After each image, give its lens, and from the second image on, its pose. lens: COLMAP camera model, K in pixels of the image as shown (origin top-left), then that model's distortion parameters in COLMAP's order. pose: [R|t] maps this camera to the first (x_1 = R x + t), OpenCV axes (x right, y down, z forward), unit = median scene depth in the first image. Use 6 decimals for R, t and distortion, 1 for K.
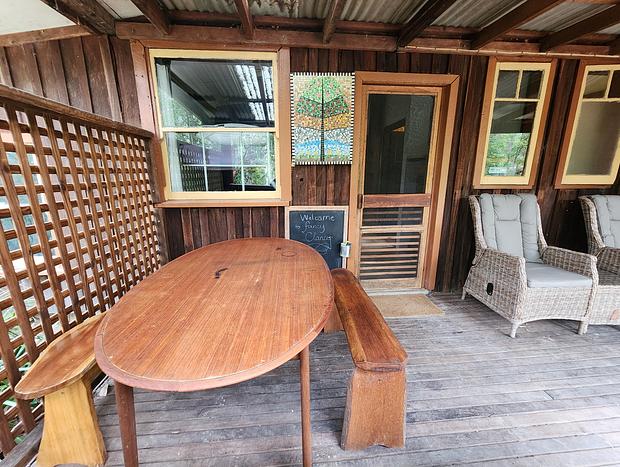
lens RADIAL K [[257.3, 0, 308.9], [0, 257.3, 232.1], [0, 0, 1]] dist [-0.001176, -0.000024]
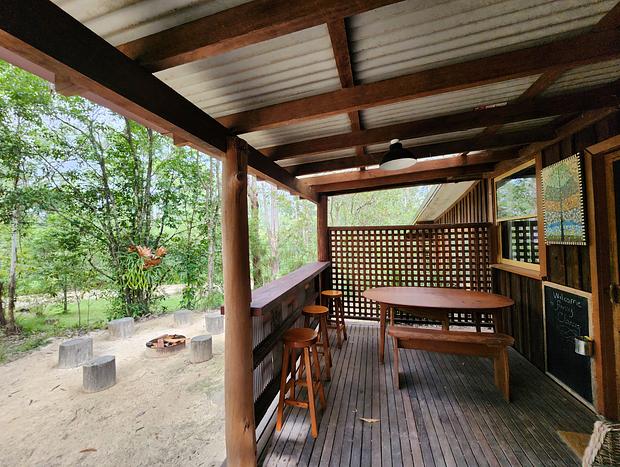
lens RADIAL K [[257.3, 0, 307.9], [0, 257.3, 229.0], [0, 0, 1]] dist [-0.001176, -0.000024]
pose [[-0.342501, -0.030750, -0.939014, 1.289691], [-0.199831, 0.978979, 0.040829, -0.161591], [0.918020, 0.201628, -0.341446, 0.414000]]
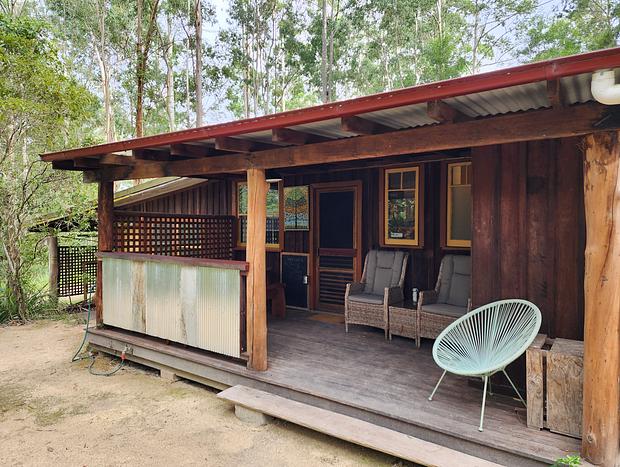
lens RADIAL K [[412.6, 0, 308.9], [0, 412.6, 232.9], [0, 0, 1]] dist [0.039394, 0.000559]
pose [[0.752841, 0.014961, -0.658033, 2.044358], [-0.151562, 0.976817, -0.151189, 0.188559], [0.640516, 0.213554, 0.737655, -1.118230]]
